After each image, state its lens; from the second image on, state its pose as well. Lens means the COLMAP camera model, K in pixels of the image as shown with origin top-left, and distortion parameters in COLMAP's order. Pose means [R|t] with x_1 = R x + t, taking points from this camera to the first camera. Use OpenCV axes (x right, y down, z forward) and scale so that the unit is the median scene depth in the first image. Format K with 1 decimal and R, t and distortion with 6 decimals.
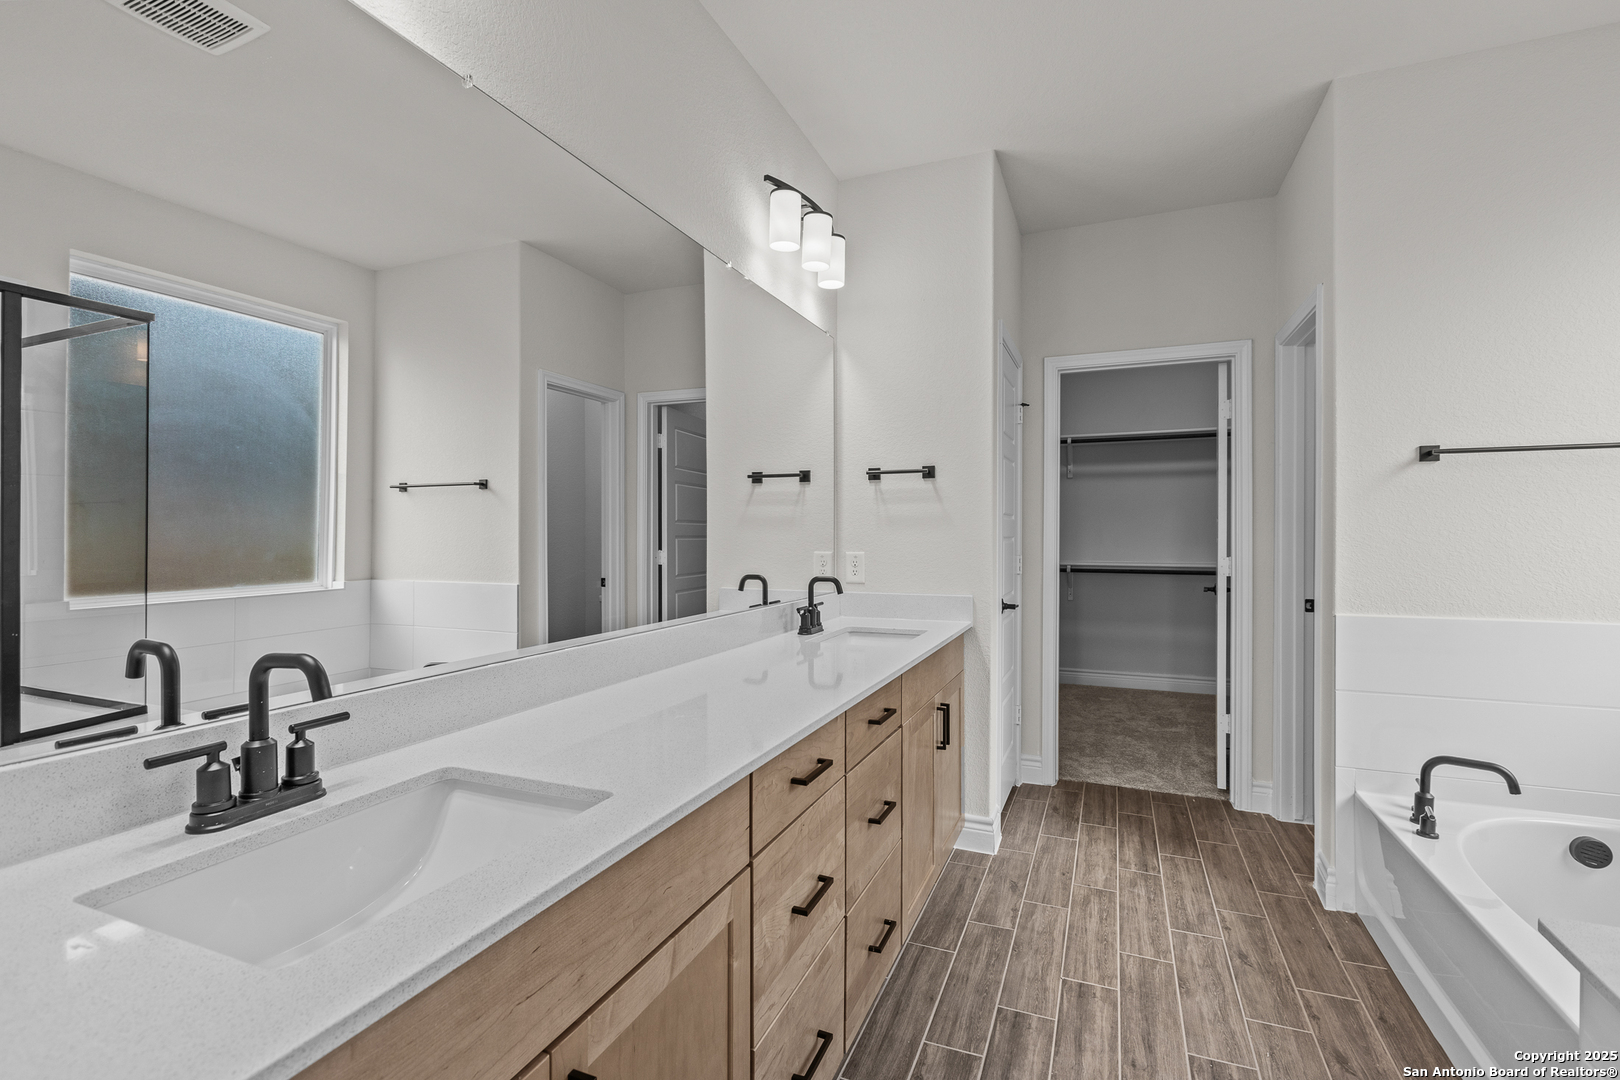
lens RADIAL K [[722.2, 0, 813.4], [0, 722.2, 532.7], [0, 0, 1]] dist [0.005619, -0.000225]
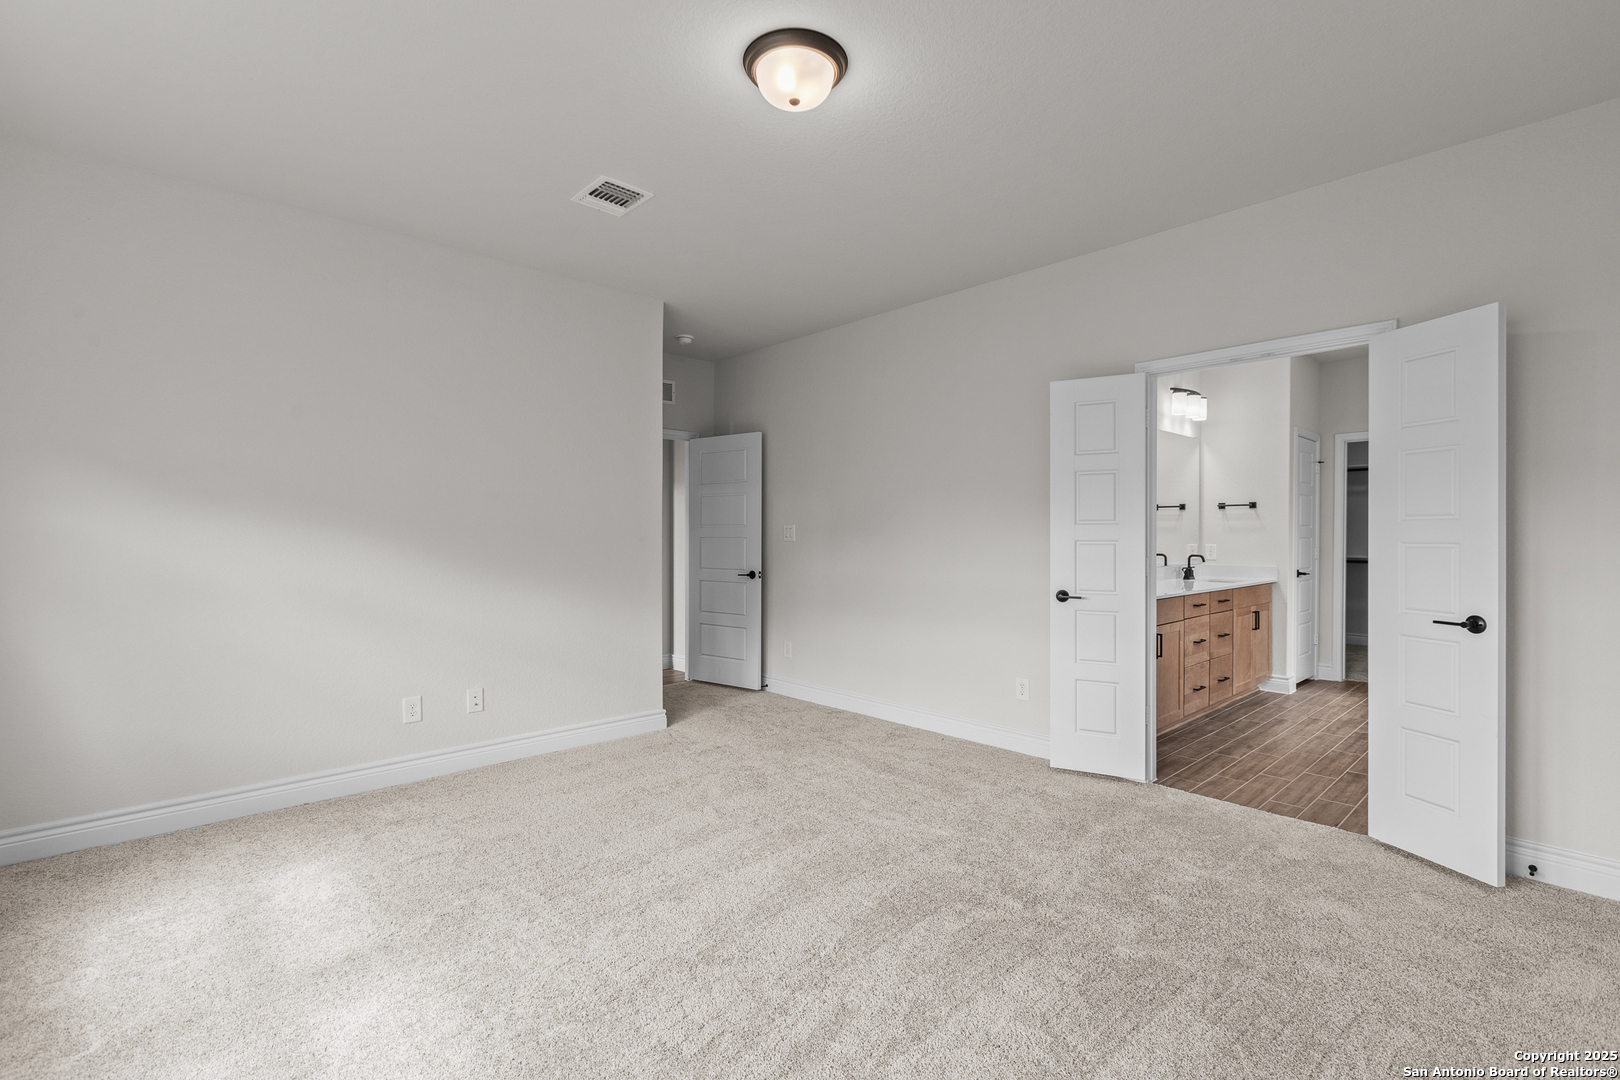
lens RADIAL K [[722.2, 0, 813.4], [0, 722.2, 532.9], [0, 0, 1]] dist [0.005619, -0.000225]
pose [[0.907733, 0.004419, -0.419524, -0.108088], [-0.004045, 0.999990, 0.001782, -0.004500], [0.419528, 0.000079, 0.907742, -1.376291]]
